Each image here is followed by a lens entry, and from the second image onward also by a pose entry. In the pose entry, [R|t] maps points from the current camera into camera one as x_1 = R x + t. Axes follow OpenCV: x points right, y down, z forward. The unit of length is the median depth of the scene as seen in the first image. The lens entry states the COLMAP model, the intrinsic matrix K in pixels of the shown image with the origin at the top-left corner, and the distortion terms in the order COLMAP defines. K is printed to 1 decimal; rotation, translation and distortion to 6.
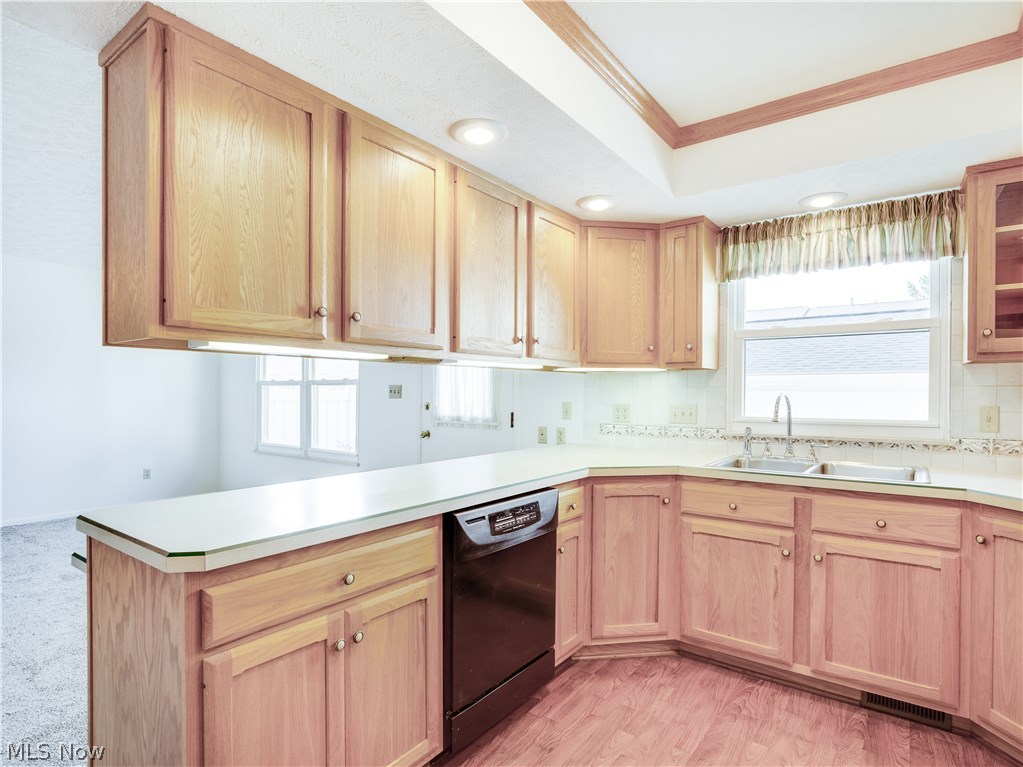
lens RADIAL K [[555.4, 0, 511.9], [0, 555.4, 392.5], [0, 0, 1]] dist [-0.015844, 0.004480]
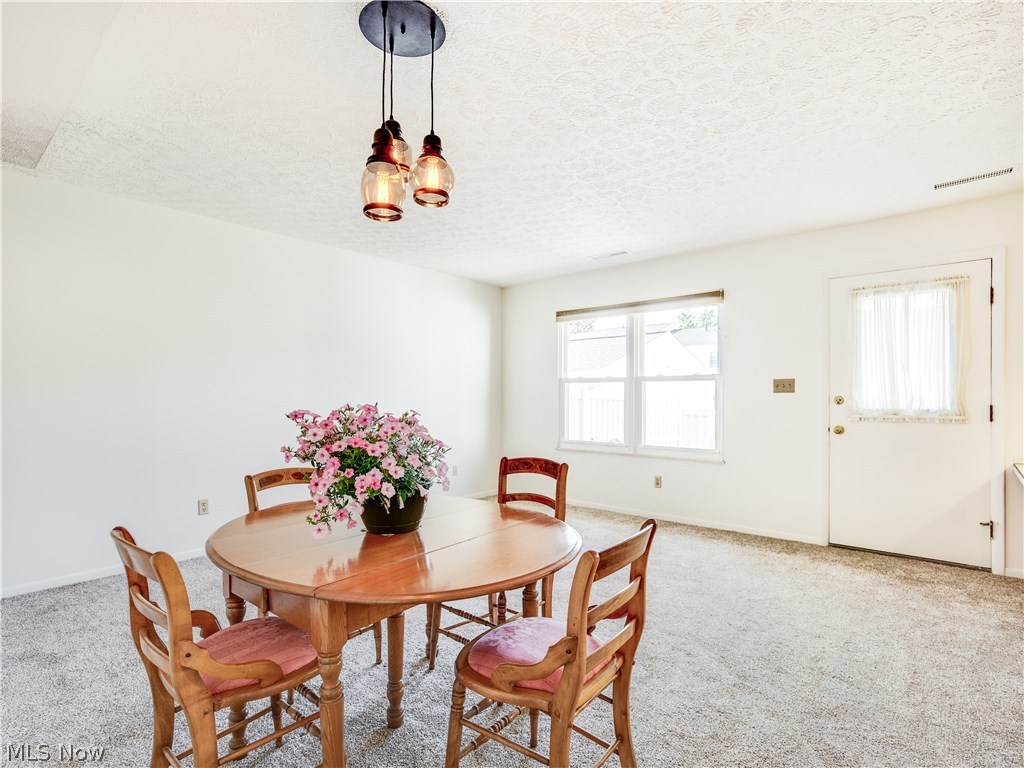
lens RADIAL K [[519.7, 0, 517.3], [0, 519.7, 399.1], [0, 0, 1]] dist [-0.002184, -0.000130]
pose [[0.998945, -0.000275, -0.045921, -1.169770], [0.000408, 0.999996, 0.002889, 0.035821], [0.045920, -0.002905, 0.998941, 0.156232]]
